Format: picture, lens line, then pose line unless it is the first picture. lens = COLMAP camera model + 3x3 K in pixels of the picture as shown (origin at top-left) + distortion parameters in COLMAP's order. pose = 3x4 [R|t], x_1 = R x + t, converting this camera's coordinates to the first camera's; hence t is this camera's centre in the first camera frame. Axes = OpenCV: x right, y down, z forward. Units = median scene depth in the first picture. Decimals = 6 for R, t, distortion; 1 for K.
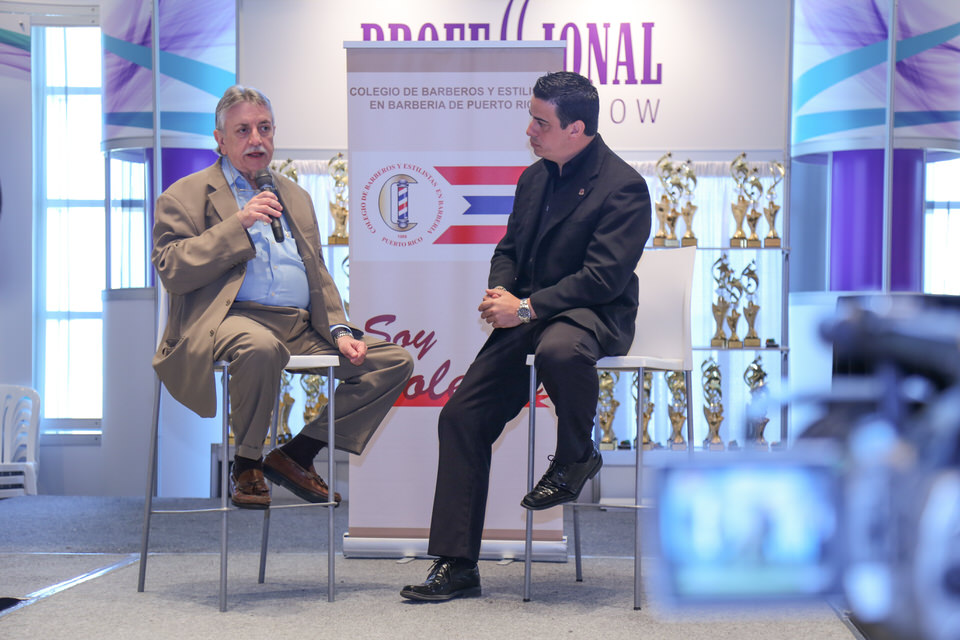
lens RADIAL K [[1842.5, 0, 494.2], [0, 1842.5, 326.3], [0, 0, 1]] dist [0.329838, 0.000000]
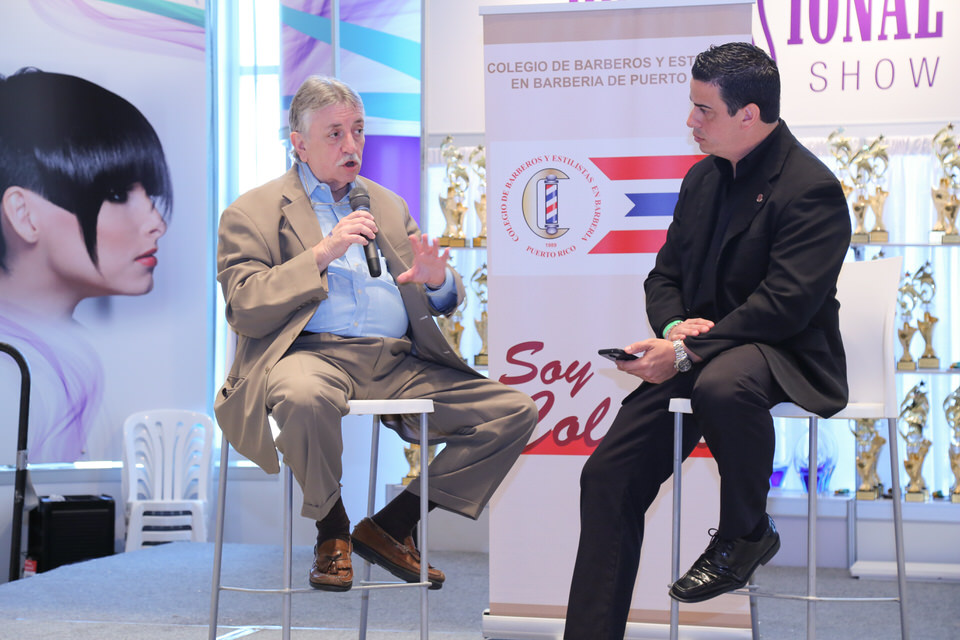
lens RADIAL K [[2113.4, 0, 478.4], [0, 2113.4, 318.7], [0, 0, 1]] dist [0.442243, 0.000000]
pose [[0.984610, -0.005374, -0.174684, 0.057378], [0.005333, 0.999986, -0.000704, -0.011129], [0.174685, -0.000238, 0.984624, 0.055443]]
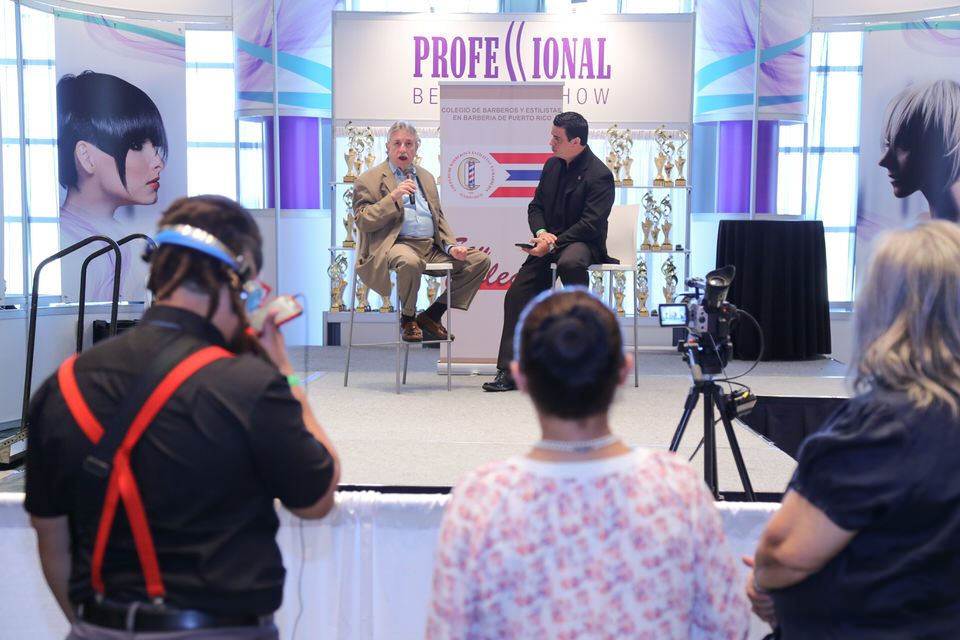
lens RADIAL K [[1758.1, 0, 488.8], [0, 1758.1, 328.1], [0, 0, 1]] dist [0.316673, 0.000000]
pose [[0.999187, -0.000815, 0.040307, -0.071309], [-0.001984, 0.997589, 0.069371, -0.025989], [-0.040266, -0.069395, 0.996776, -0.484325]]
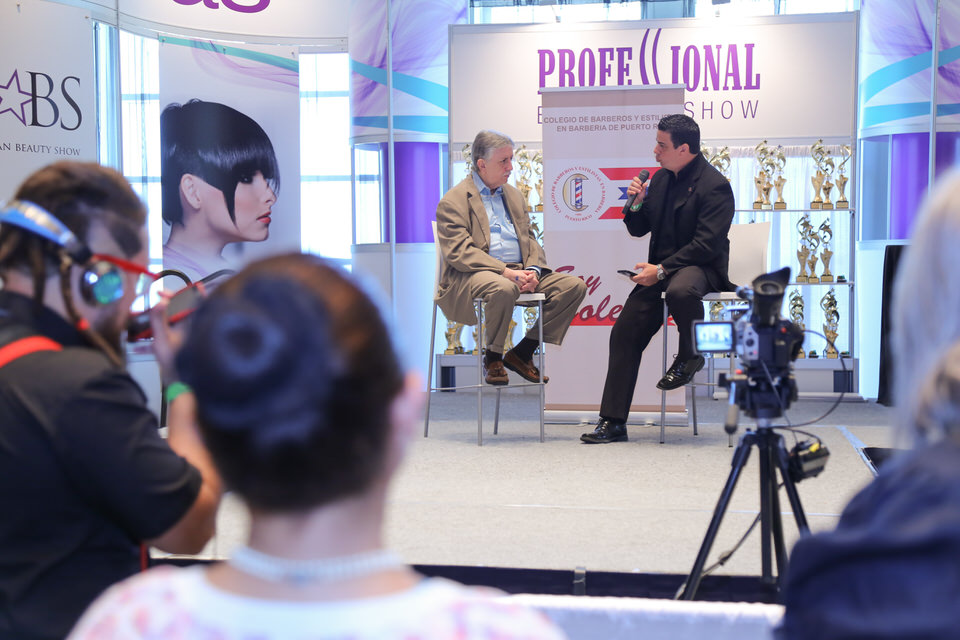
lens RADIAL K [[1758.1, 0, 479.3], [0, 1758.1, 323.9], [0, 0, 1]] dist [0.316673, 0.000000]
pose [[0.996545, -0.007342, -0.082725, -0.008078], [0.010452, 0.999252, 0.037225, -0.009371], [0.082390, -0.037961, 0.995877, -0.328817]]
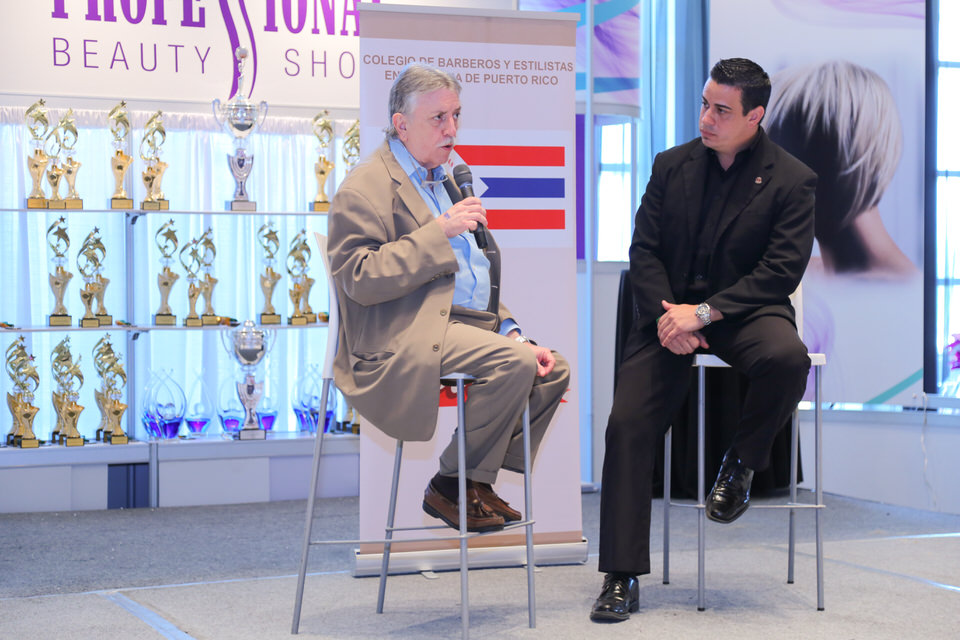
lens RADIAL K [[2038.6, 0, 505.1], [0, 2038.6, 320.1], [0, 0, 1]] dist [0.434865, 0.000000]
pose [[0.892587, -0.022083, 0.450333, -0.330196], [0.008477, 0.999445, 0.032208, -0.022620], [-0.450795, -0.024931, 0.892279, 0.056118]]
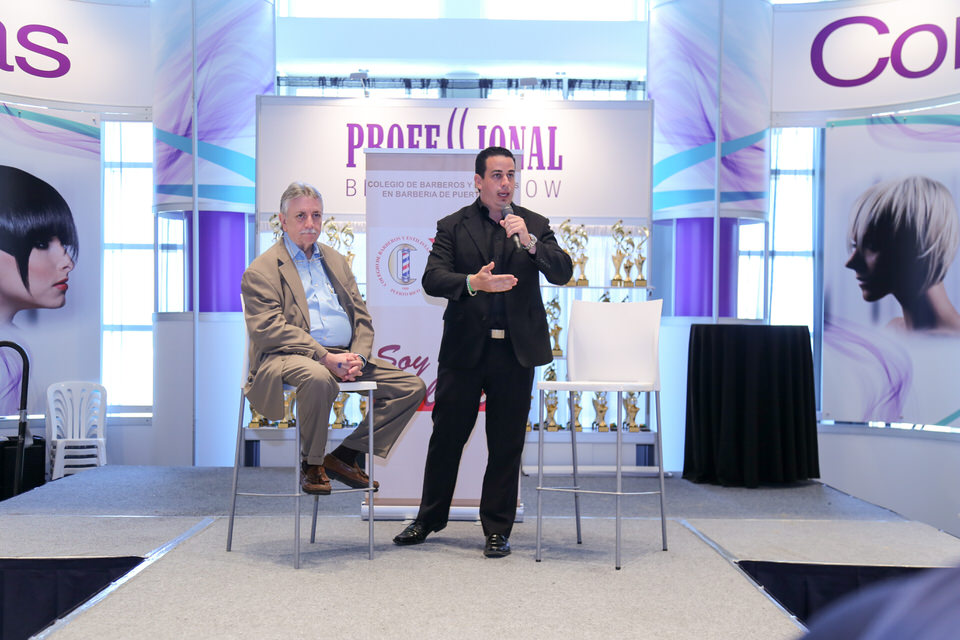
lens RADIAL K [[1315.9, 0, 490.7], [0, 1315.9, 321.9], [0, 0, 1]] dist [0.156230, 0.000000]
pose [[0.996487, 0.001705, 0.083724, -0.048551], [-0.002139, 0.999985, 0.005093, -0.020313], [-0.083714, -0.005254, 0.996476, 0.005153]]
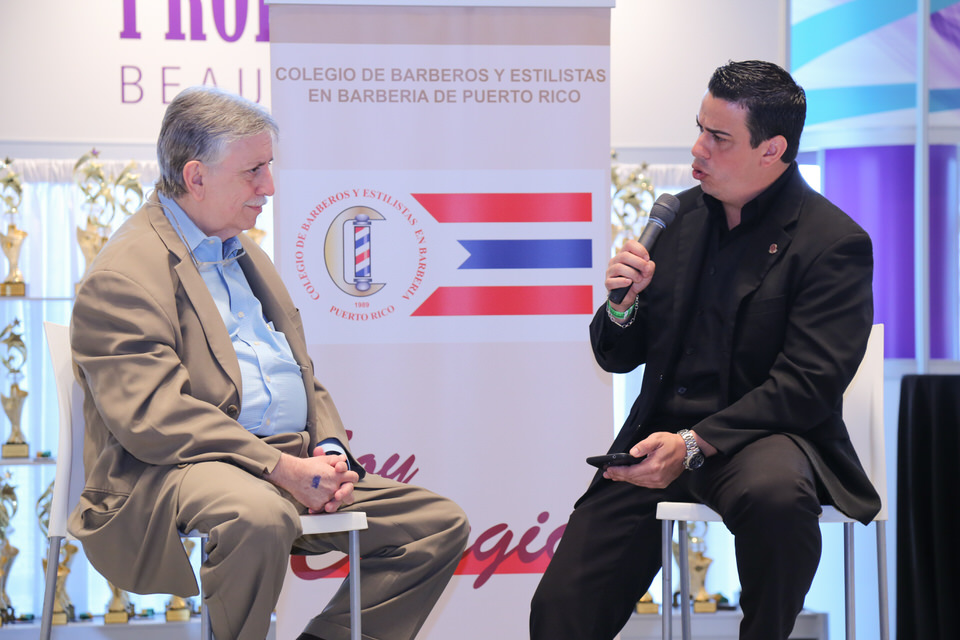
lens RADIAL K [[2781.1, 0, 495.3], [0, 2781.1, 322.3], [0, 0, 1]] dist [0.755484, 0.000000]
pose [[0.983567, -0.010424, 0.180242, -0.124609], [0.013251, 0.999807, -0.014492, -0.020026], [-0.180056, 0.016642, 0.983515, 0.041662]]
